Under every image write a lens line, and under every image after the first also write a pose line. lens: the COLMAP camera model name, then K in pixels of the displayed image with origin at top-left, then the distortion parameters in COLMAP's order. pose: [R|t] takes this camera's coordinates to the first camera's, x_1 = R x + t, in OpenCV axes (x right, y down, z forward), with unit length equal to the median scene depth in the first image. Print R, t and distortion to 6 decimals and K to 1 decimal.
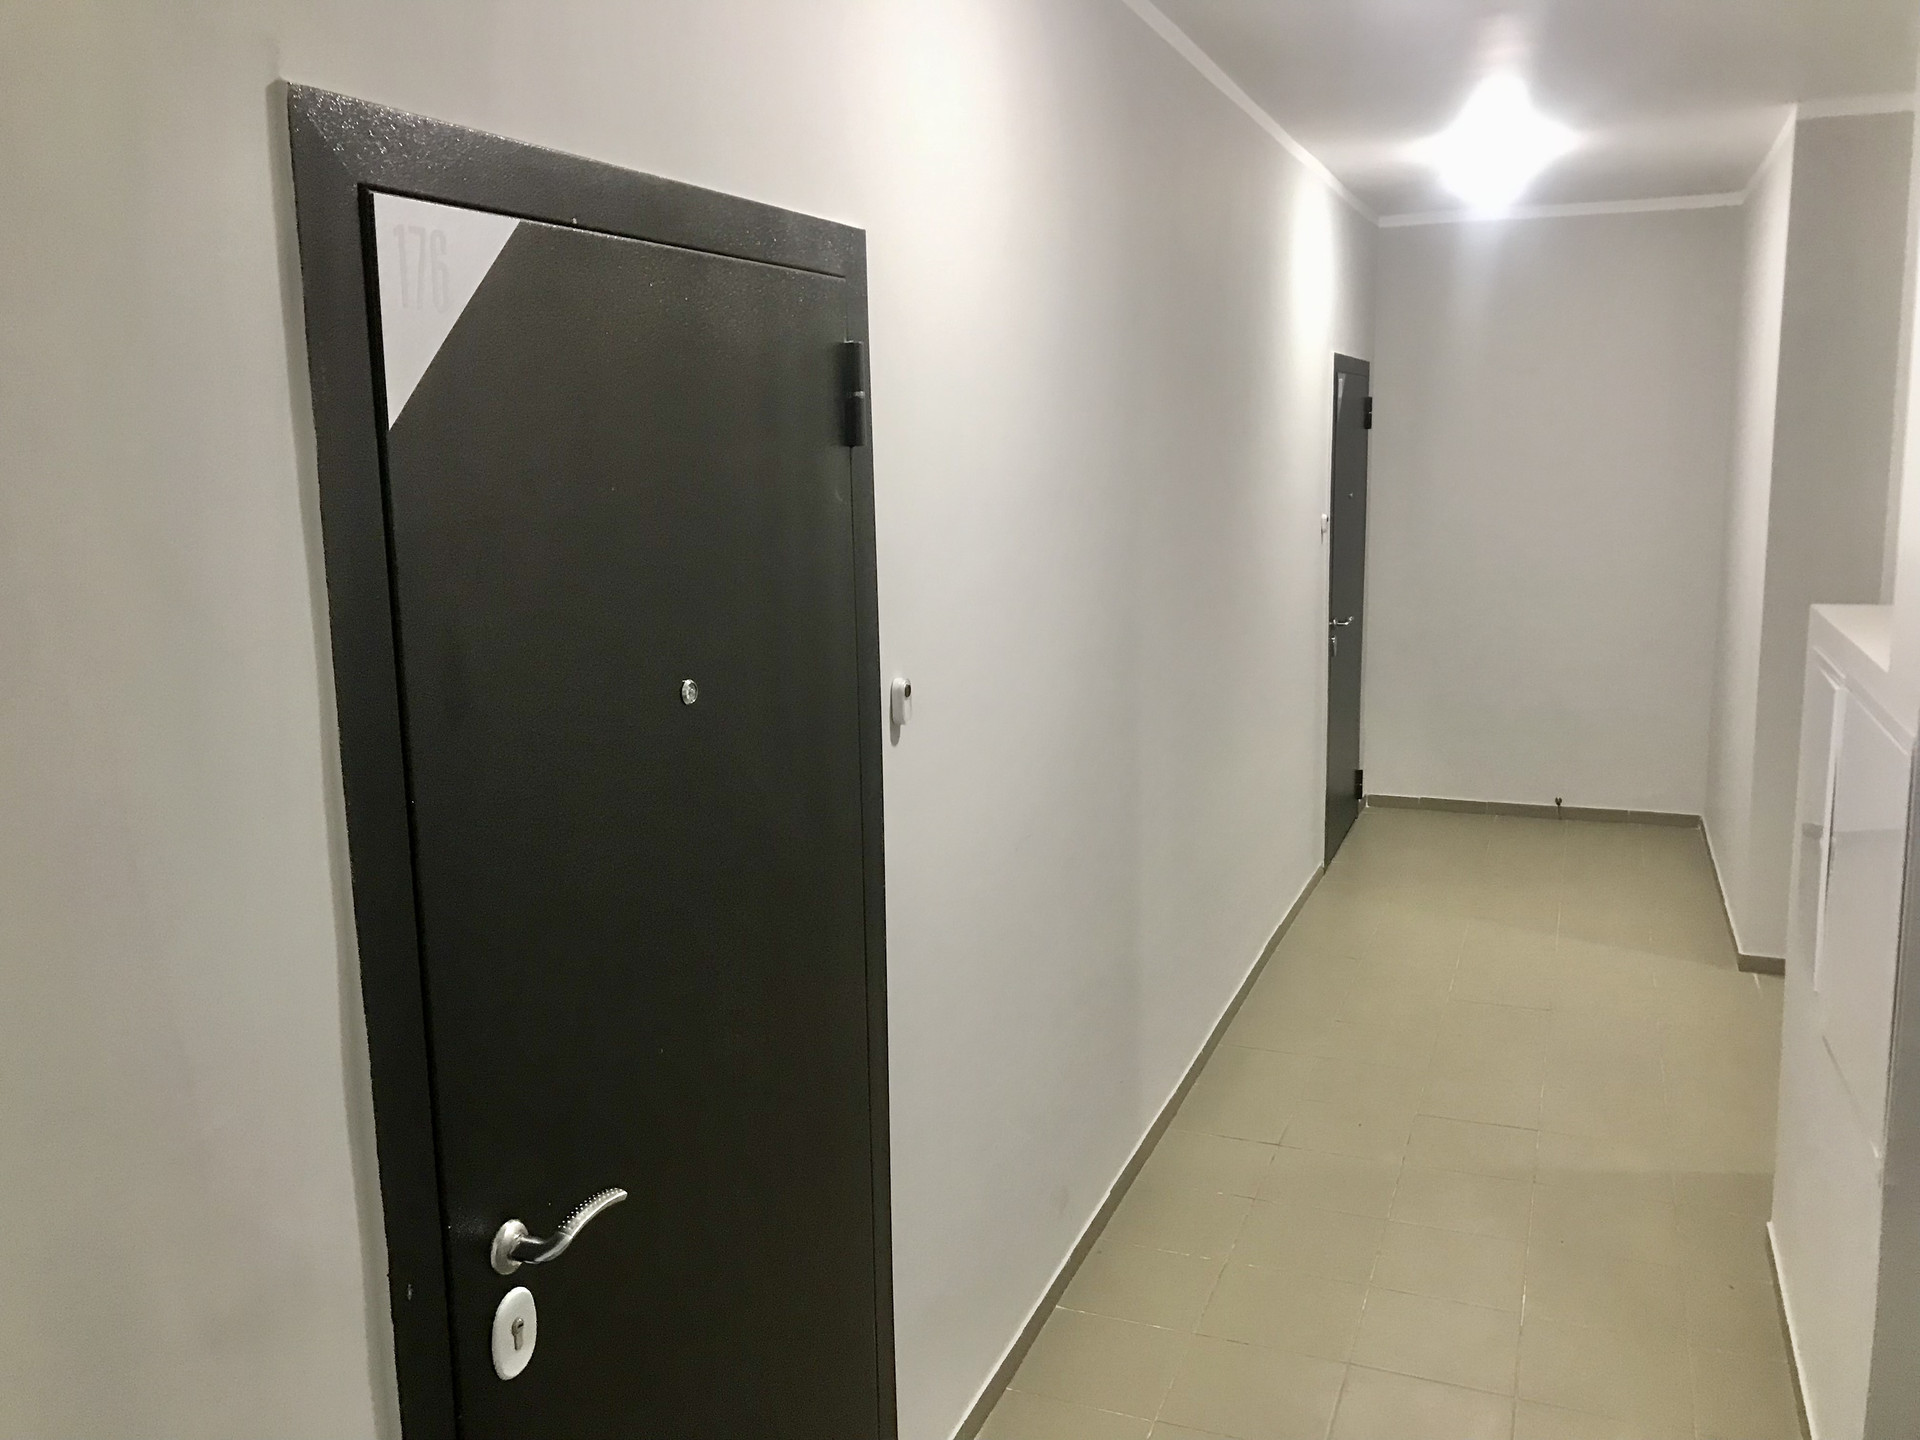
lens RADIAL K [[1575.8, 0, 964.0], [0, 1575.8, 712.0], [0, 0, 1]] dist [0.050636, -0.059682]
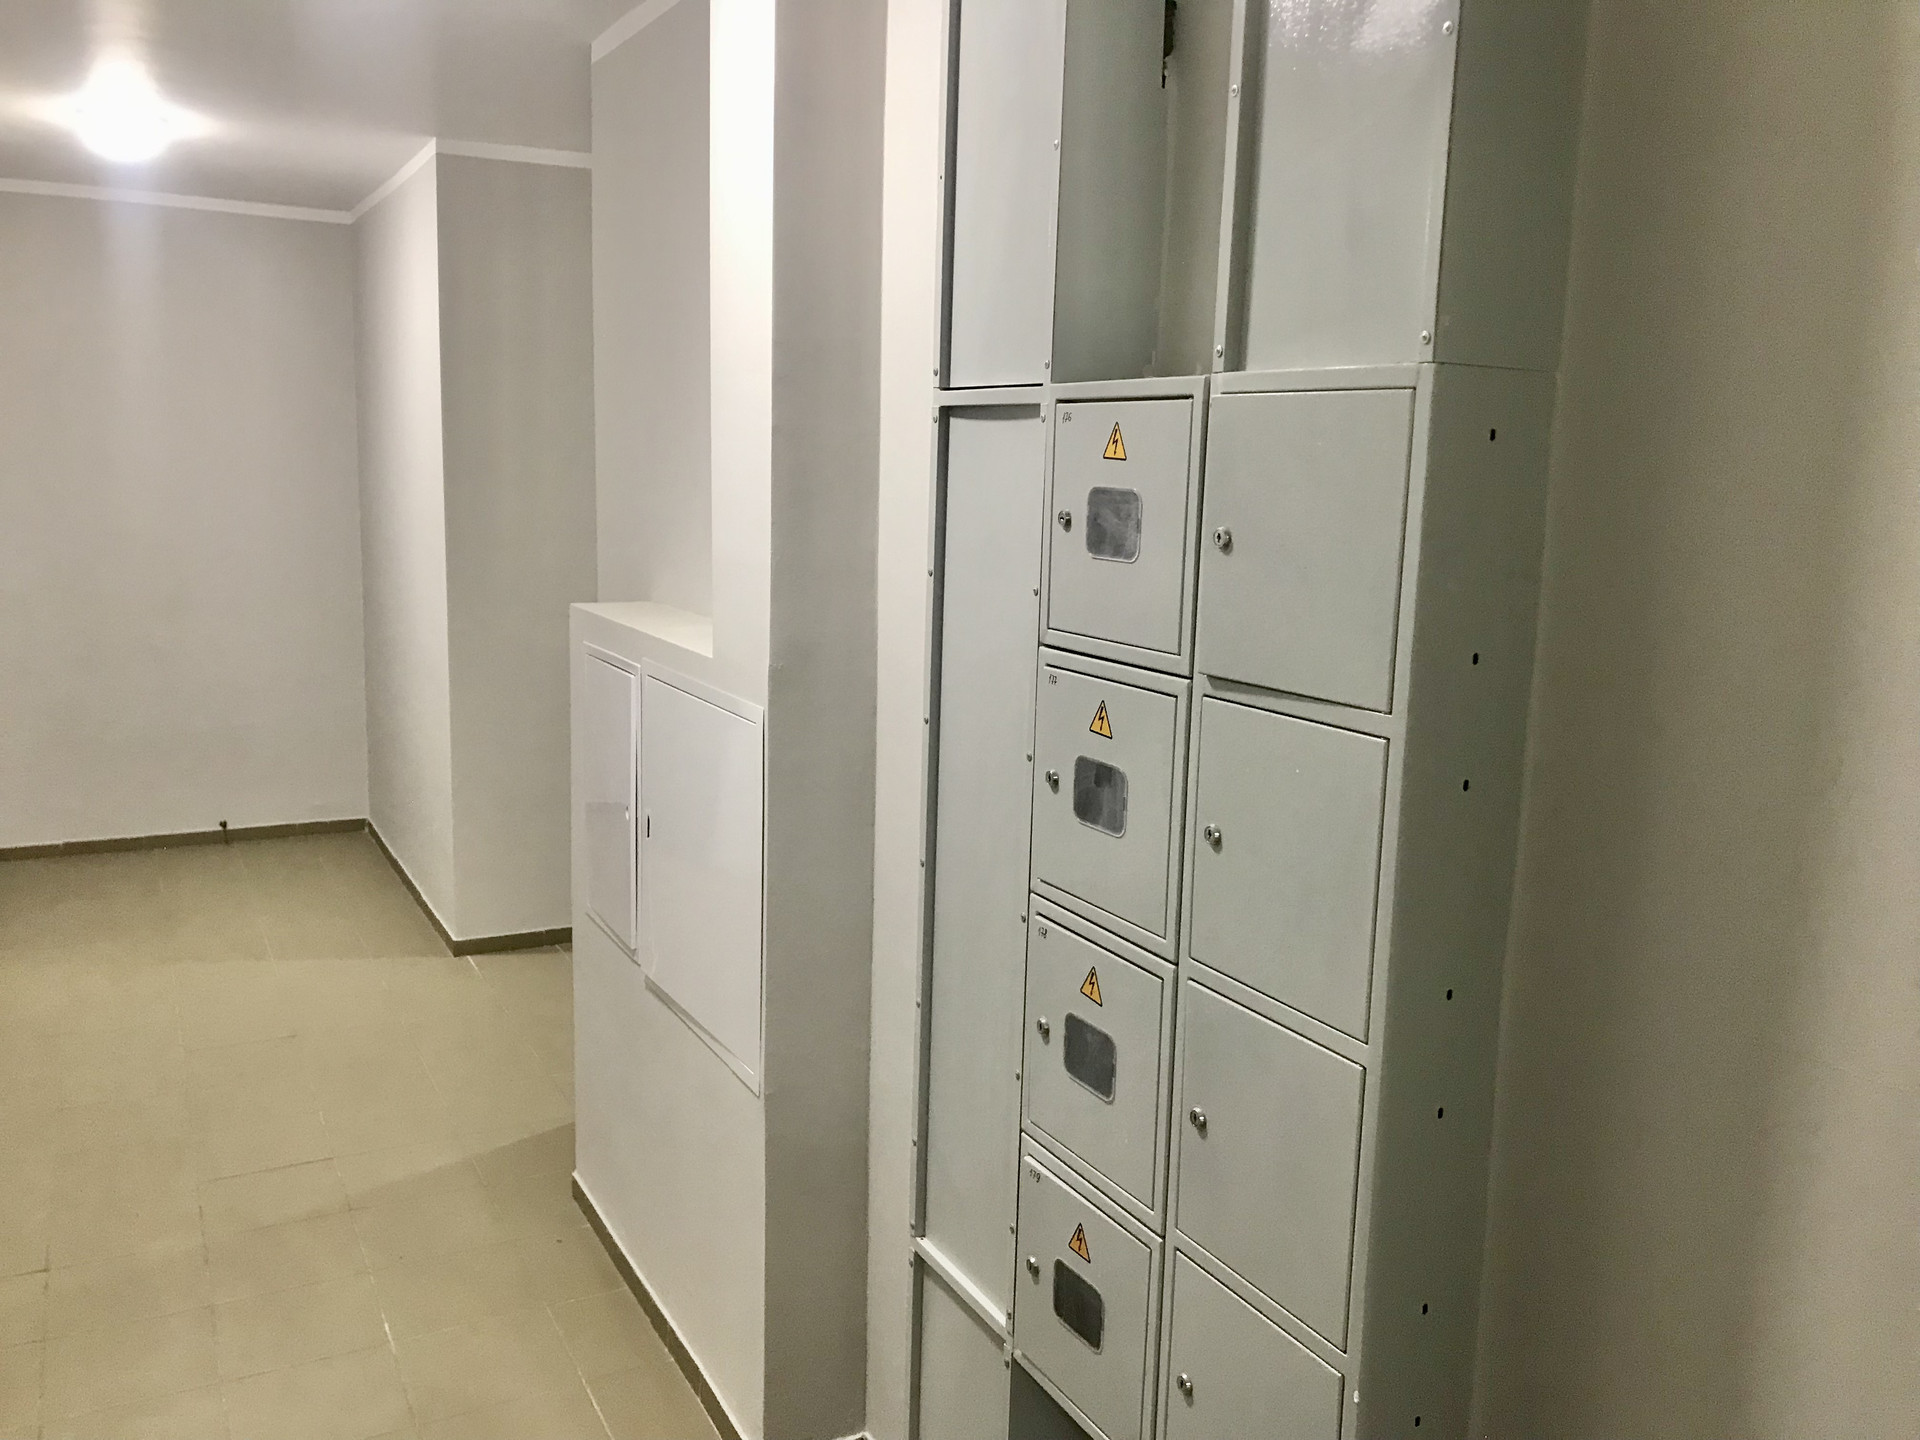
lens RADIAL K [[1575.8, 0, 966.6], [0, 1575.8, 709.1], [0, 0, 1]] dist [0.050636, -0.059682]
pose [[0.633685, -0.083577, 0.769063, -0.143965], [0.091817, 0.995245, 0.032503, -0.005070], [-0.768123, 0.050016, 0.638346, 0.095268]]
